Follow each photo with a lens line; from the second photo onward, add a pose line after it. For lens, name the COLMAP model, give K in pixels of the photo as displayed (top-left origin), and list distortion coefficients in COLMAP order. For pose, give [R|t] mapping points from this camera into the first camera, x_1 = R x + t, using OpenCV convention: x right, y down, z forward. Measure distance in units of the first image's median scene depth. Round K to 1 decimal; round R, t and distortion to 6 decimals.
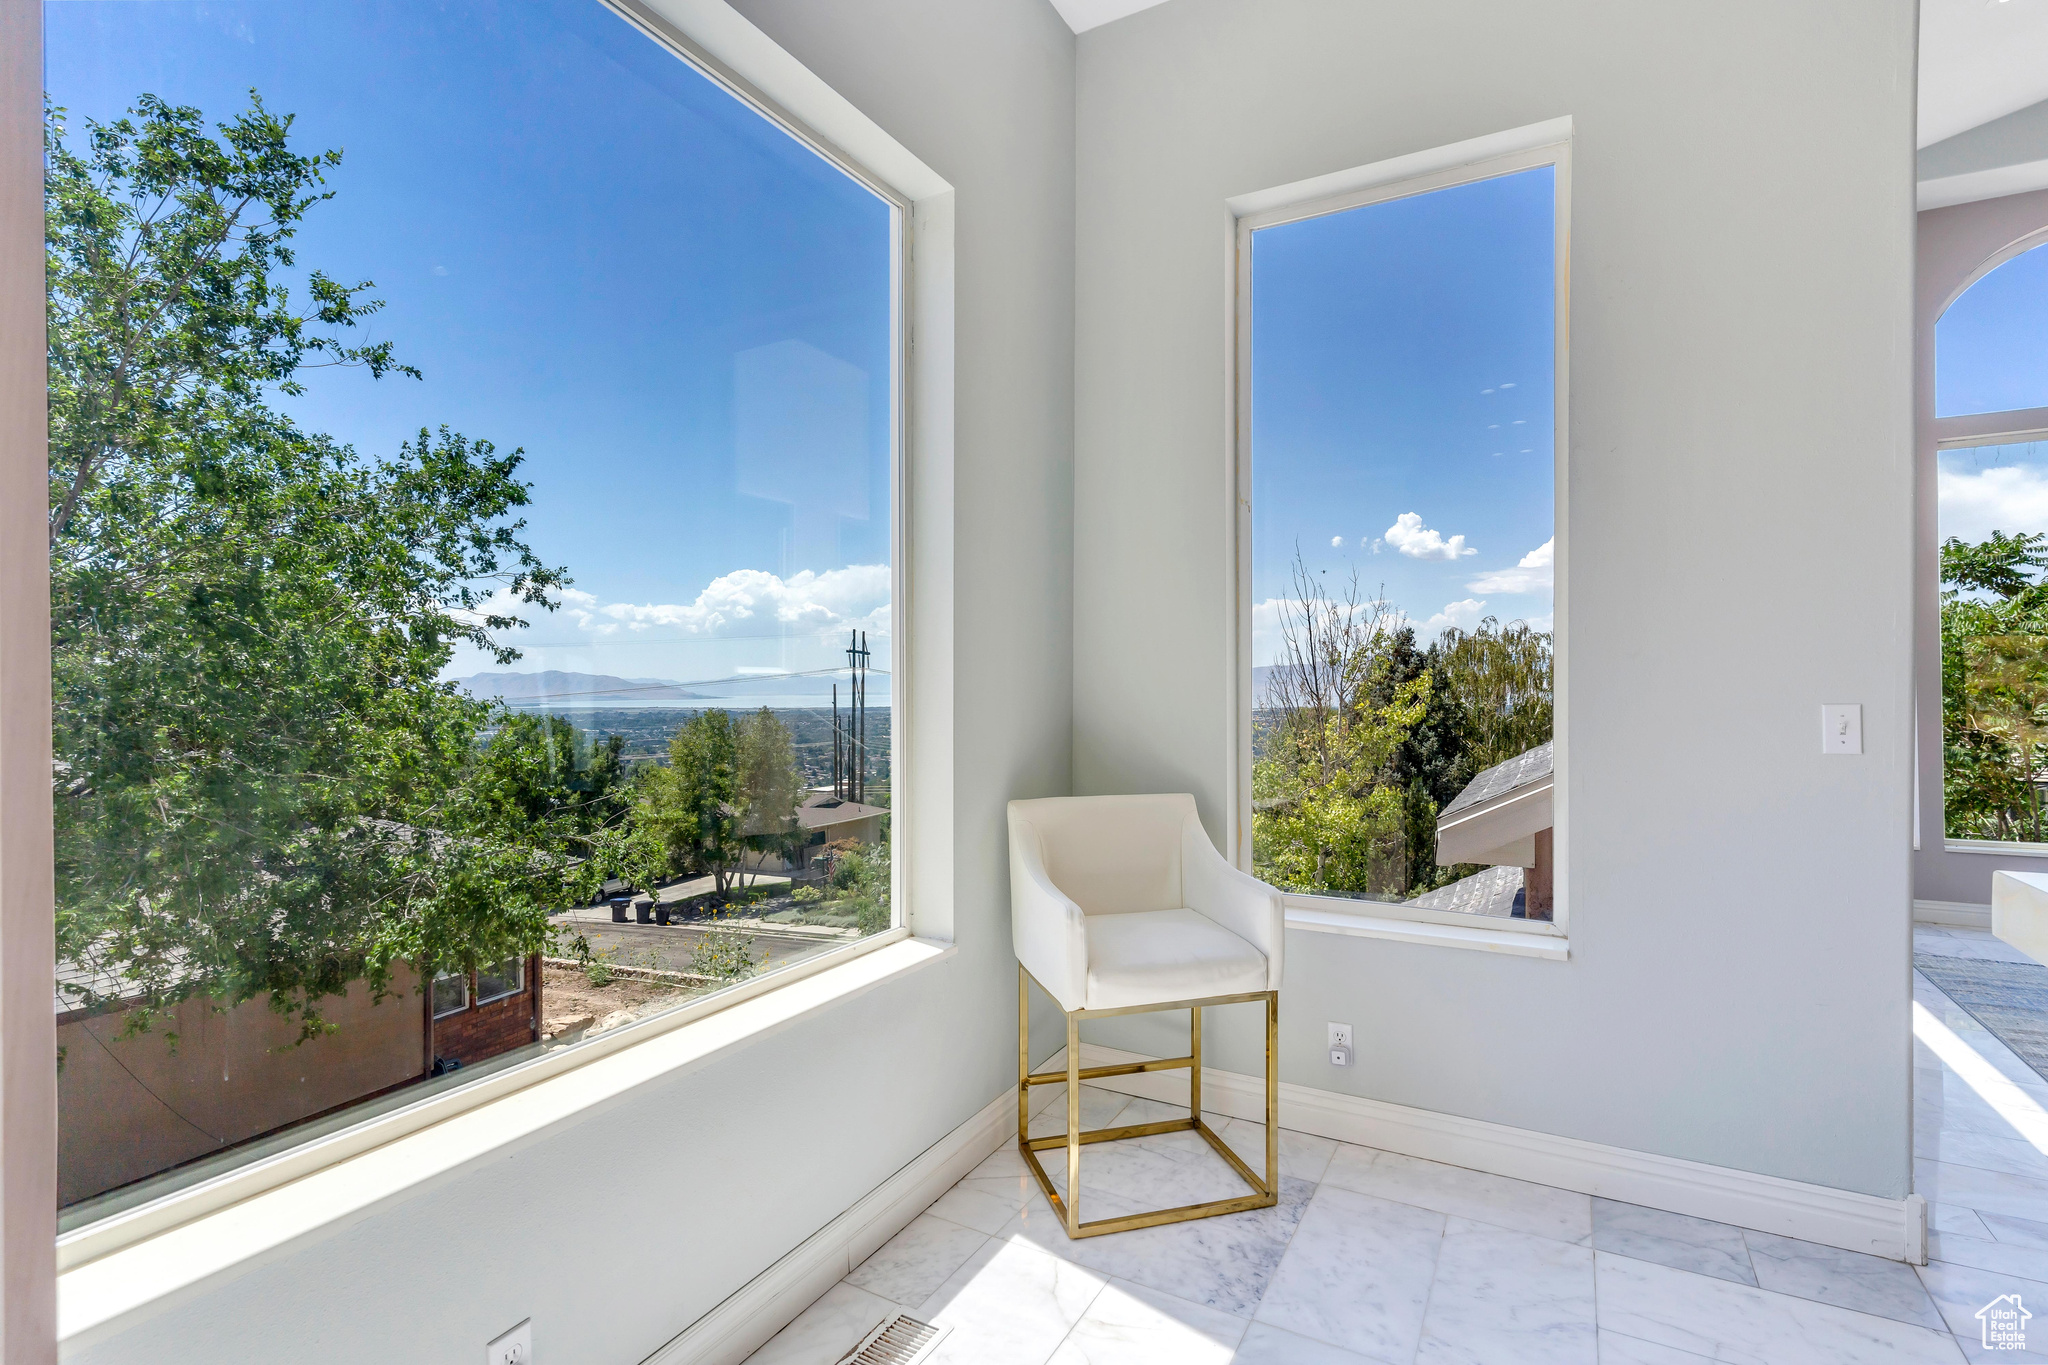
lens RADIAL K [[975.3, 0, 1024.0], [0, 975.3, 682.5], [0, 0, 1]] dist [0.002742, 0.000042]
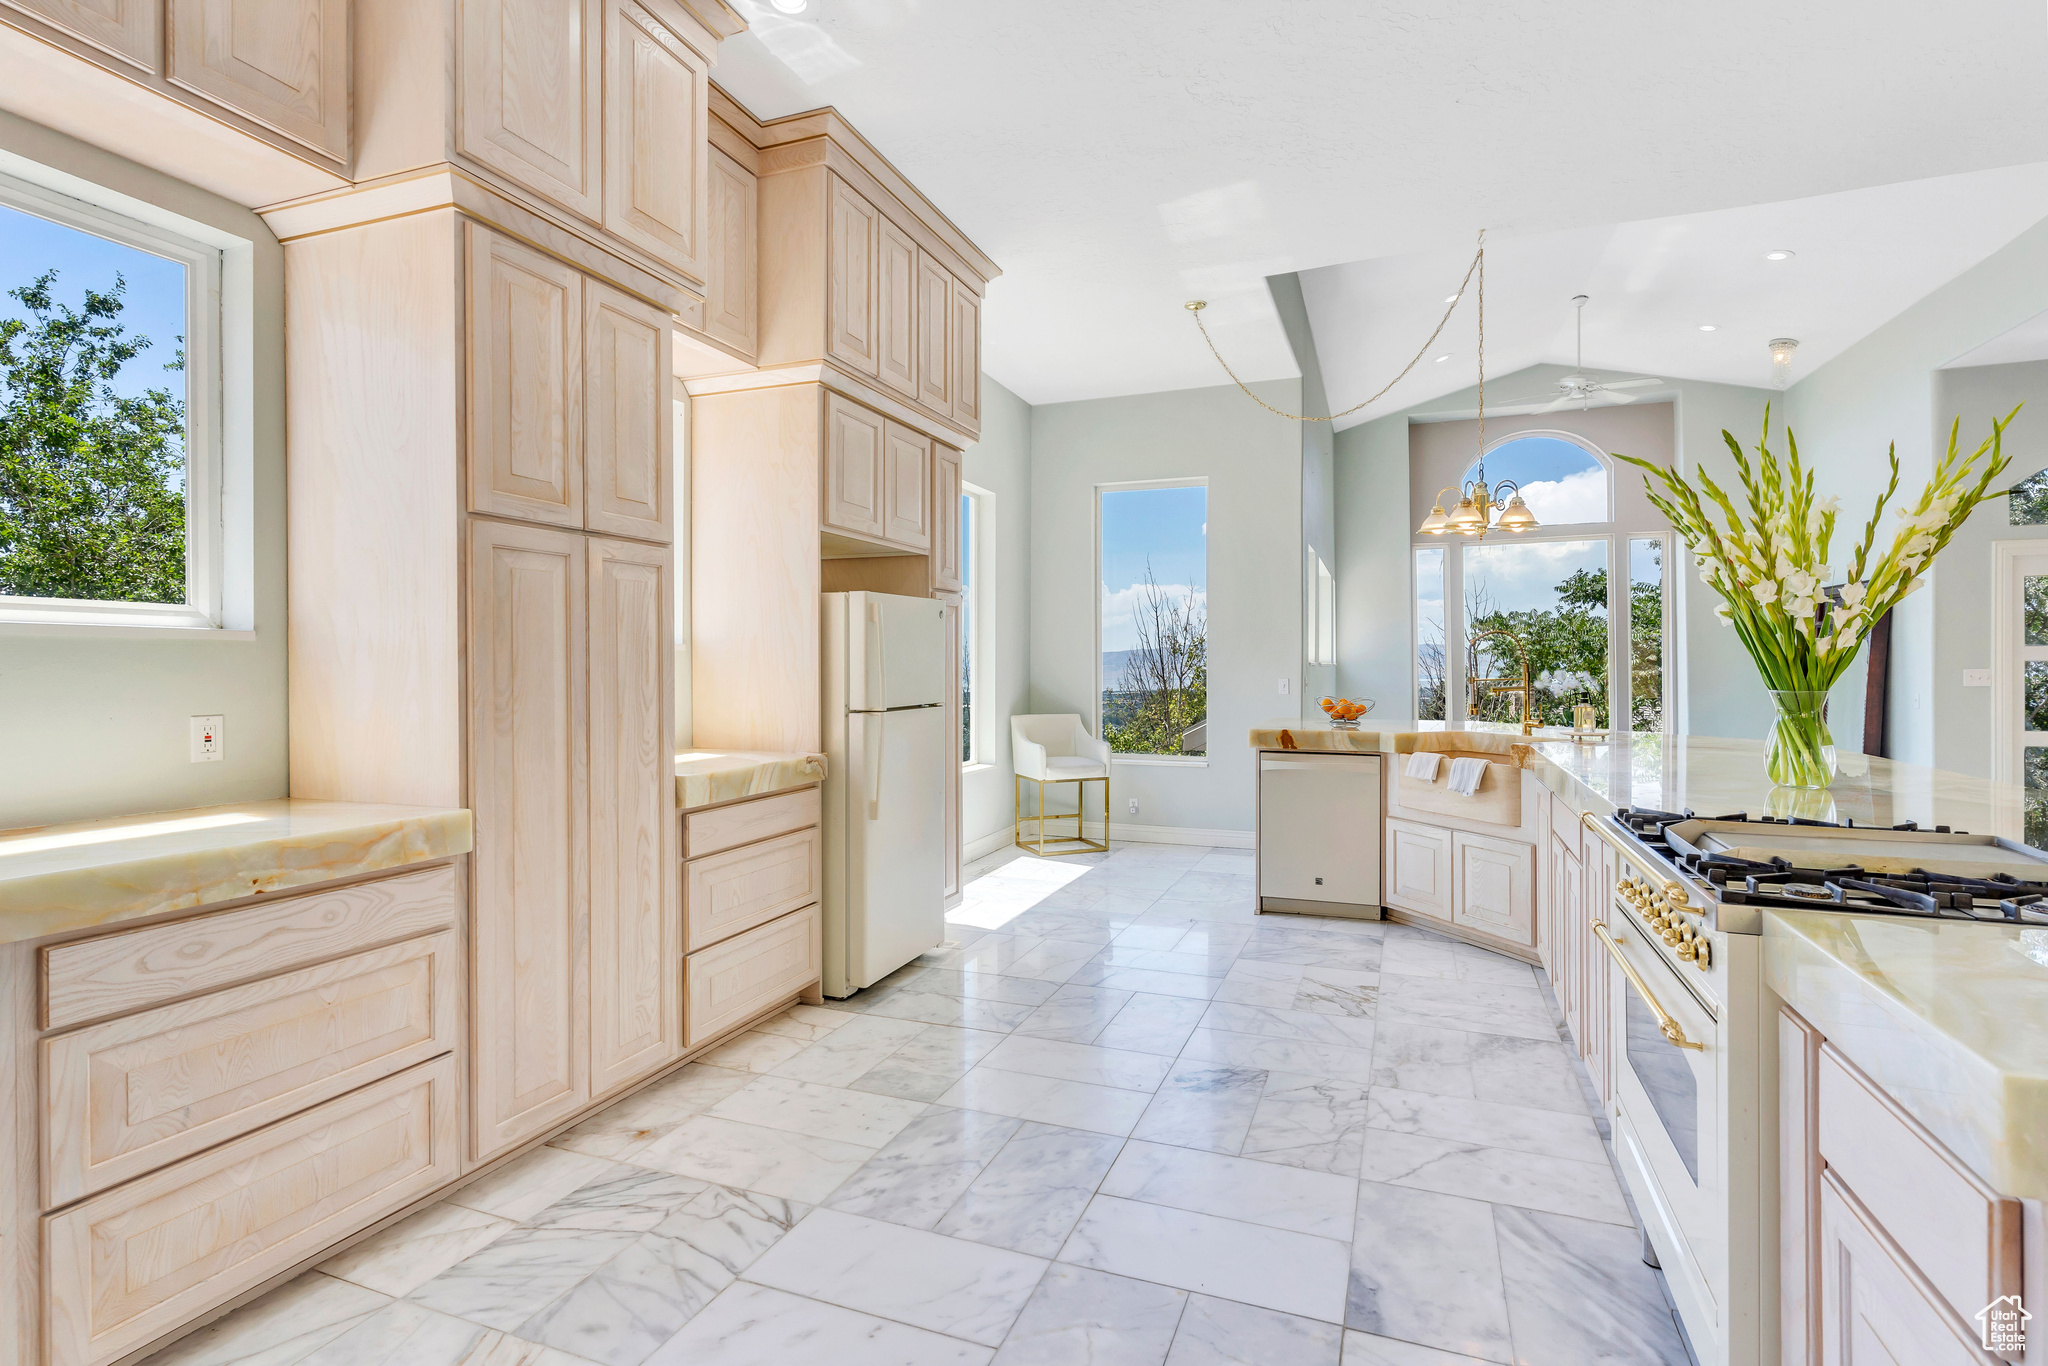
lens RADIAL K [[998.2, 0, 1027.8], [0, 998.2, 673.1], [0, 0, 1]] dist [0.001830, 0.000166]
pose [[0.989768, -0.000950, 0.142686, -0.346447], [0.000108, 0.999983, 0.005908, -0.011179], [-0.142689, -0.005833, 0.989750, -1.633791]]
